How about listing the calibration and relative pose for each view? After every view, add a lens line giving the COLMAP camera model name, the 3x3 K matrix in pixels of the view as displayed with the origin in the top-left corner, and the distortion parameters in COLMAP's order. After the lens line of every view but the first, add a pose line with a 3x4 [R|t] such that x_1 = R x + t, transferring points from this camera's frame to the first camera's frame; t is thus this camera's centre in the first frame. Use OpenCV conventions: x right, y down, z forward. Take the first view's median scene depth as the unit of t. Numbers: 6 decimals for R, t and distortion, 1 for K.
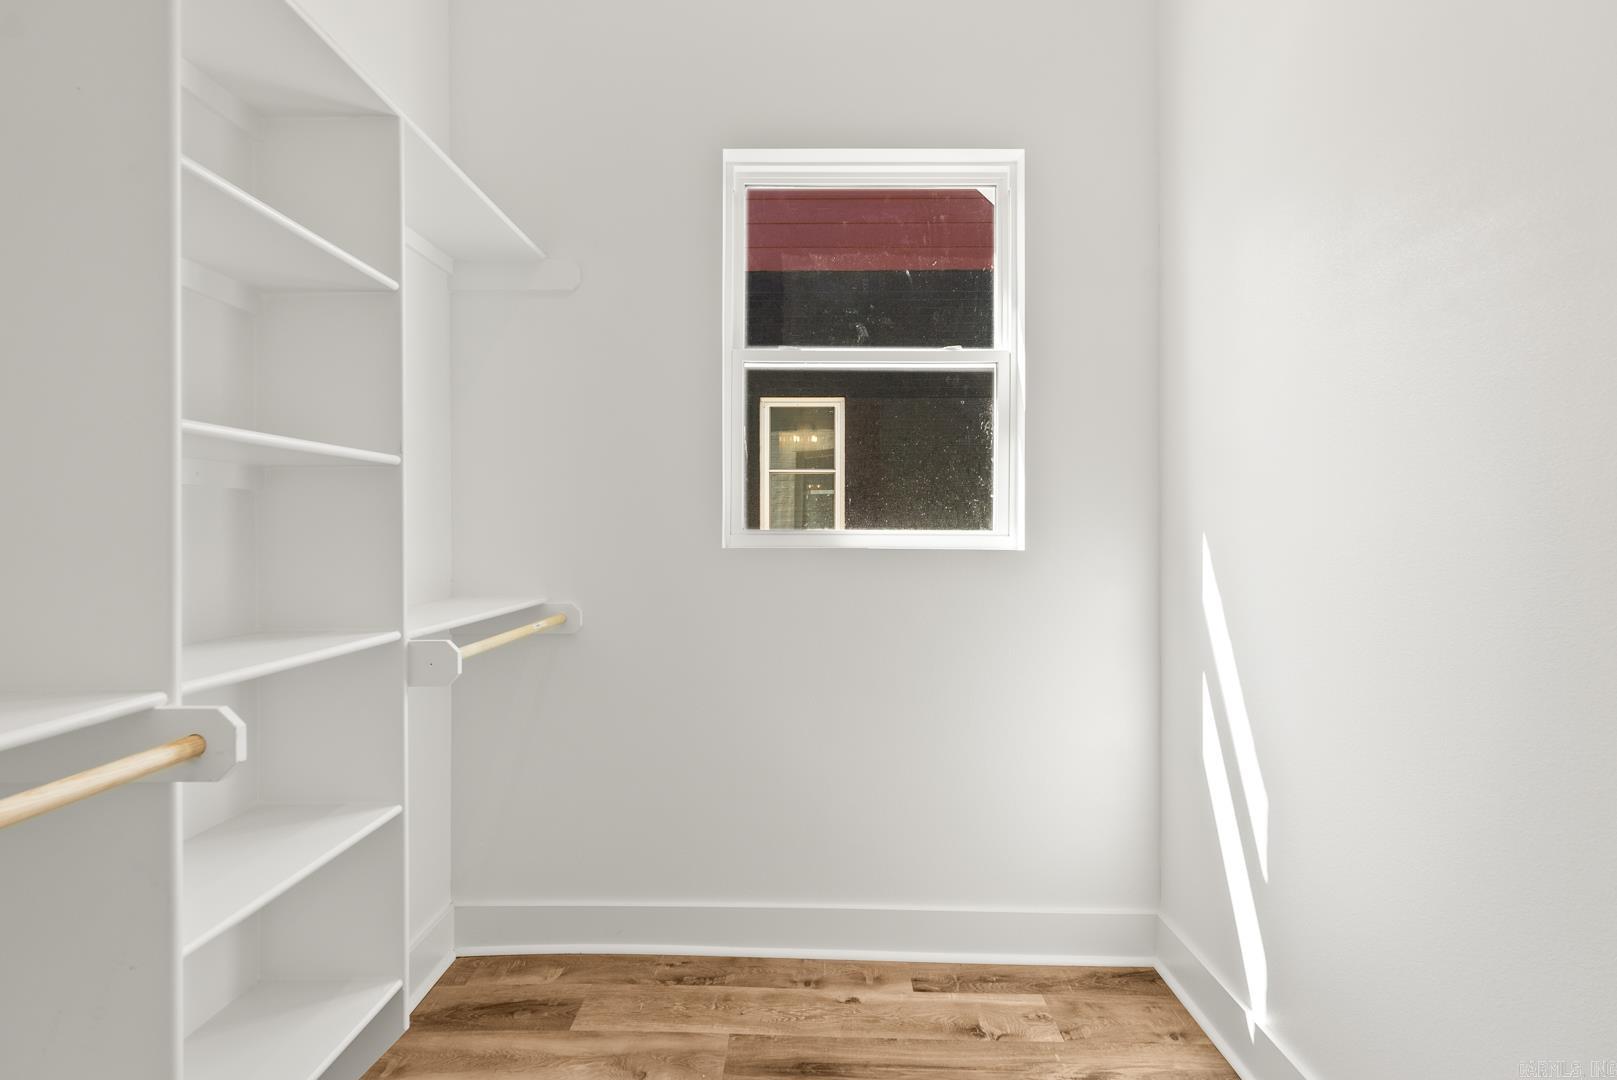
lens RADIAL K [[726.0, 0, 809.2], [0, 726.0, 533.4], [0, 0, 1]] dist [-0.013885, 0.003889]
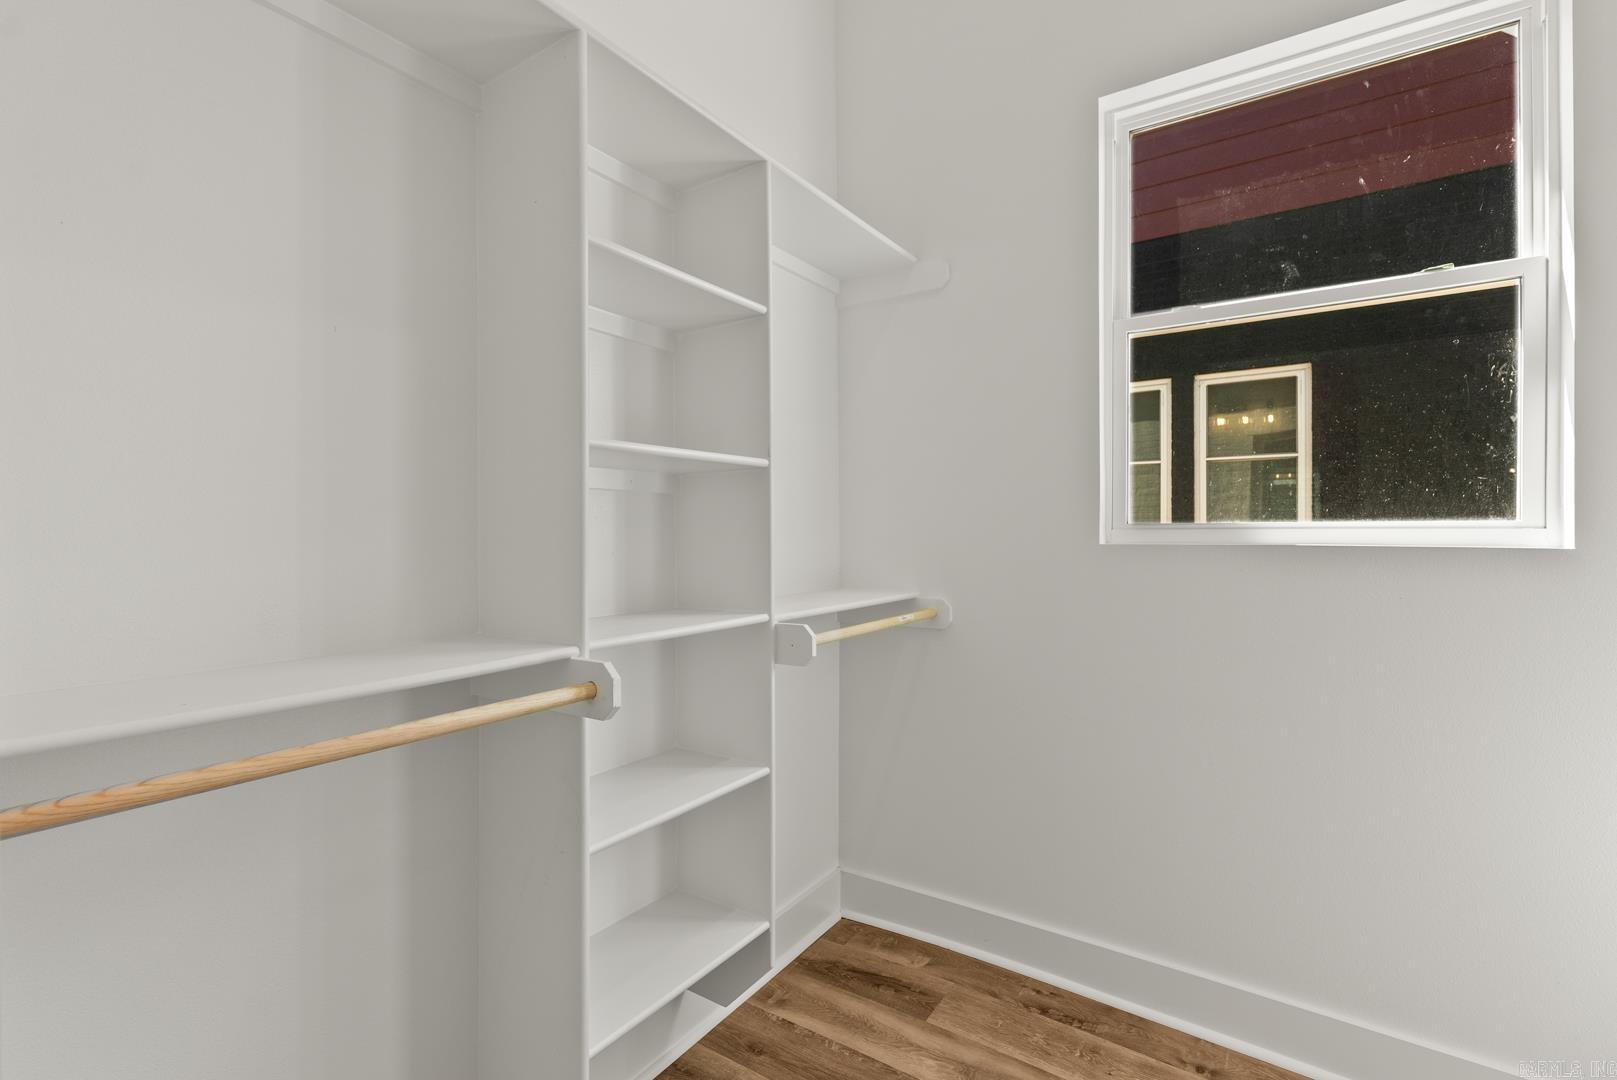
lens RADIAL K [[726.0, 0, 812.7], [0, 726.0, 534.7], [0, 0, 1]] dist [-0.013885, 0.003889]
pose [[0.831096, -0.003404, -0.556118, 0.089860], [0.003043, 0.999994, -0.001573, 0.009547], [0.556121, -0.000385, 0.831102, 0.067600]]
